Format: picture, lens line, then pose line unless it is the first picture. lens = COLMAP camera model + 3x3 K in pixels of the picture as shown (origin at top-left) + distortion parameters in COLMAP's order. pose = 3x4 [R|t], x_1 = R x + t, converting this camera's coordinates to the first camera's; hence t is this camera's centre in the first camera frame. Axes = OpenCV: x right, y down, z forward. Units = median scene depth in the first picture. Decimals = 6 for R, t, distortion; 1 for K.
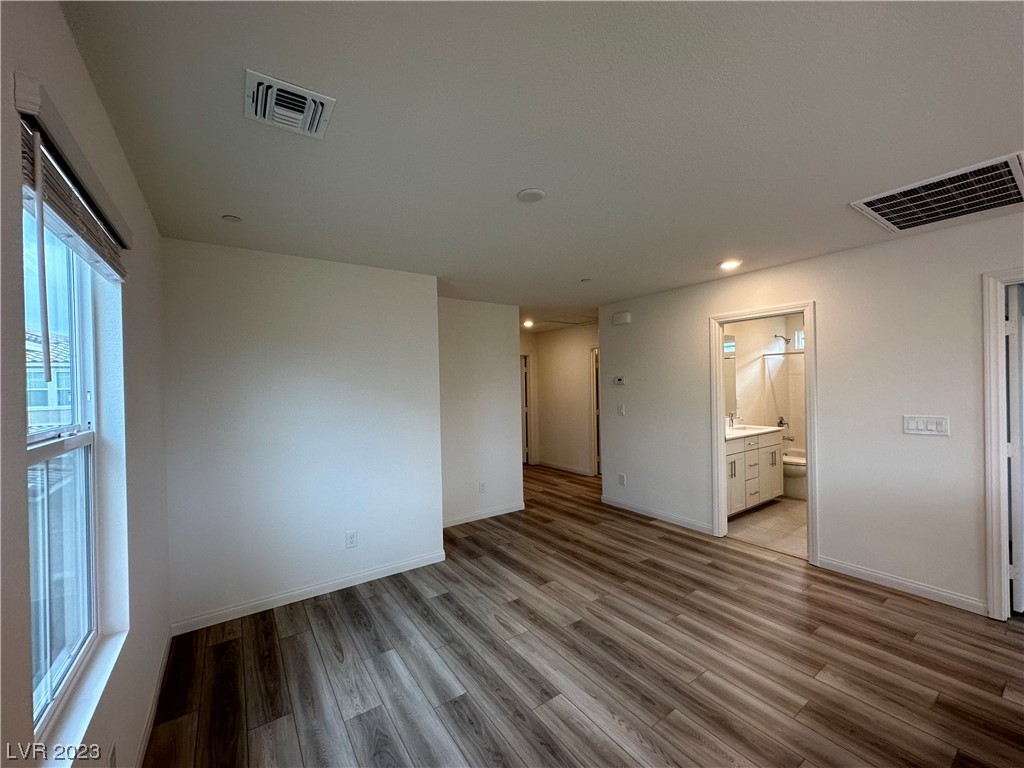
lens RADIAL K [[409.2, 0, 512.0], [0, 409.2, 385.8], [0, 0, 1]] dist [-0.000931, 0.000140]
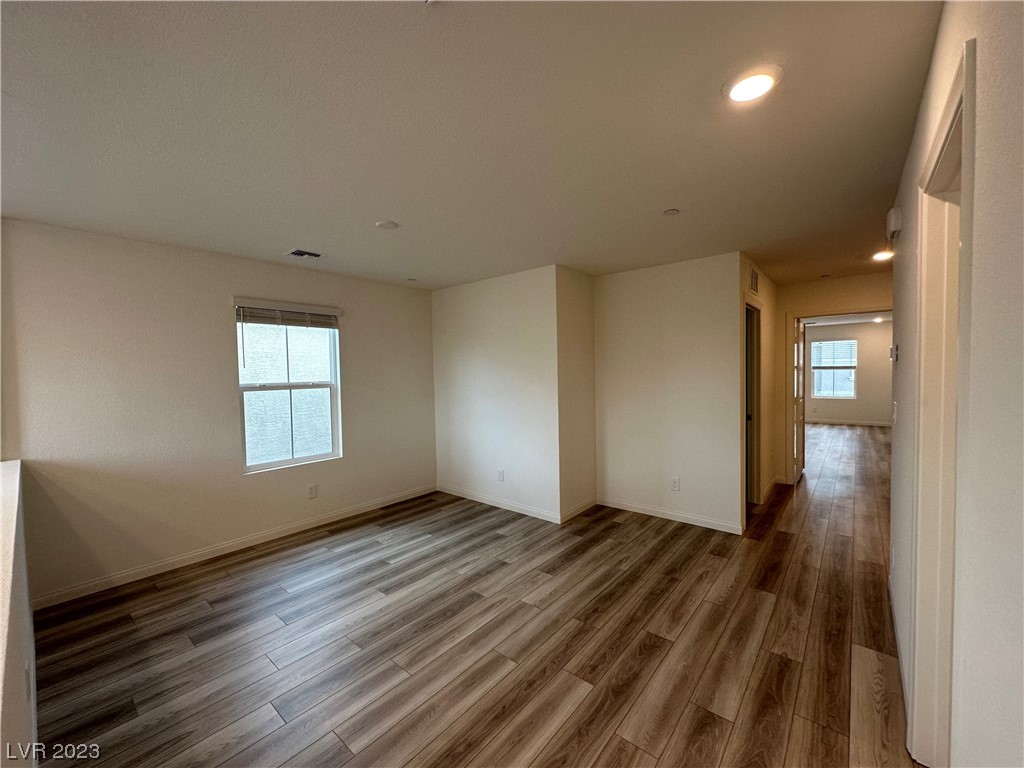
lens RADIAL K [[409.2, 0, 509.9], [0, 409.2, 383.1], [0, 0, 1]] dist [-0.000931, 0.000140]
pose [[0.260113, 0.046810, -0.964443, 0.895291], [0.010824, 0.998620, 0.051388, -0.010853], [0.965517, -0.023806, 0.259248, 0.630943]]
